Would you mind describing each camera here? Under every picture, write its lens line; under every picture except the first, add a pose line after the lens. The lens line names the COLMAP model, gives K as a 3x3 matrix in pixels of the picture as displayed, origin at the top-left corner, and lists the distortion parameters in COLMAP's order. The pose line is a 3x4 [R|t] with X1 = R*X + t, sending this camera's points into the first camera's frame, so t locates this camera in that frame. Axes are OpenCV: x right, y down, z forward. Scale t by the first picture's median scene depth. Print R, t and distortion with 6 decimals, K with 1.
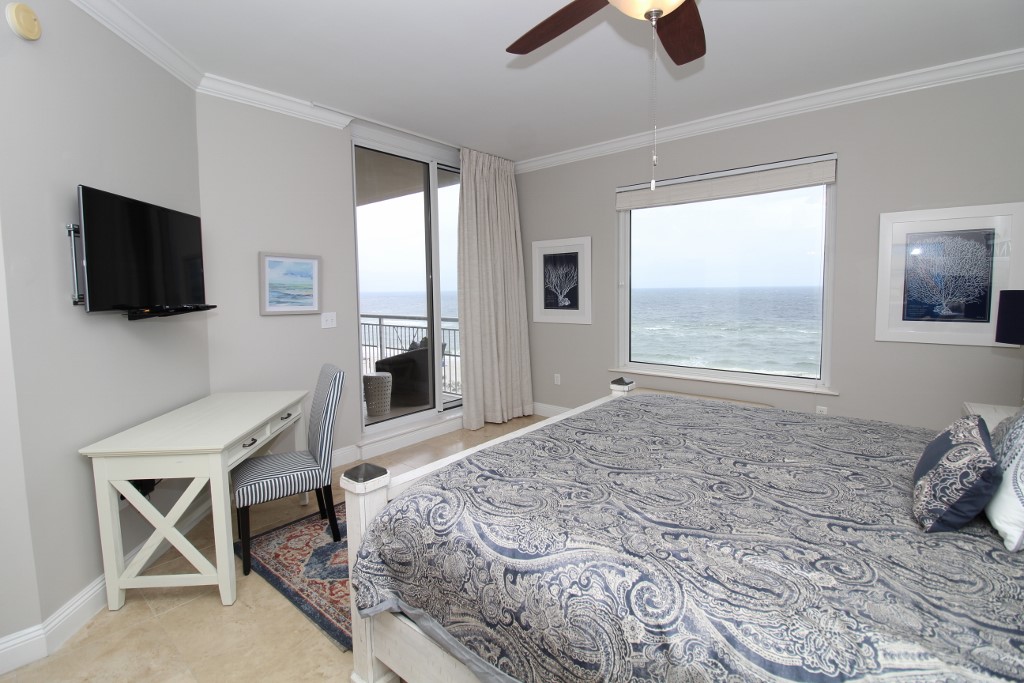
lens RADIAL K [[472.6, 0, 510.8], [0, 472.6, 323.8], [0, 0, 1]] dist [-0.000212, -0.013326]
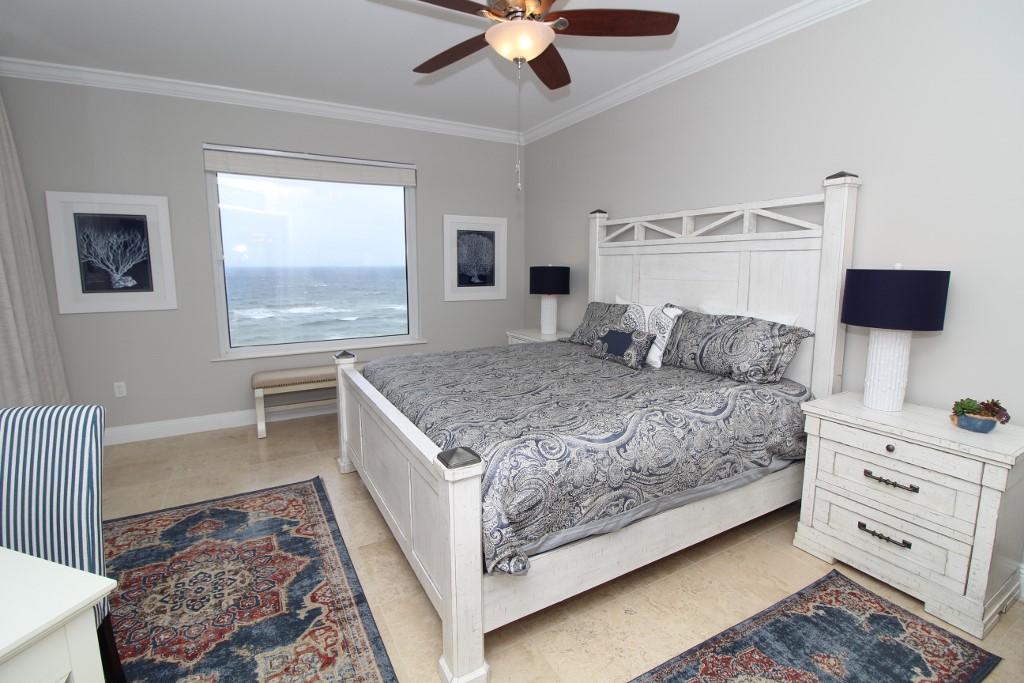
lens RADIAL K [[472.6, 0, 510.8], [0, 472.6, 323.8], [0, 0, 1]] dist [-0.000212, -0.013326]
pose [[0.354407, -0.102800, 0.929423, -0.558840], [0.065226, 0.994235, 0.085097, -0.007407], [-0.932814, 0.030464, 0.359069, 0.288934]]
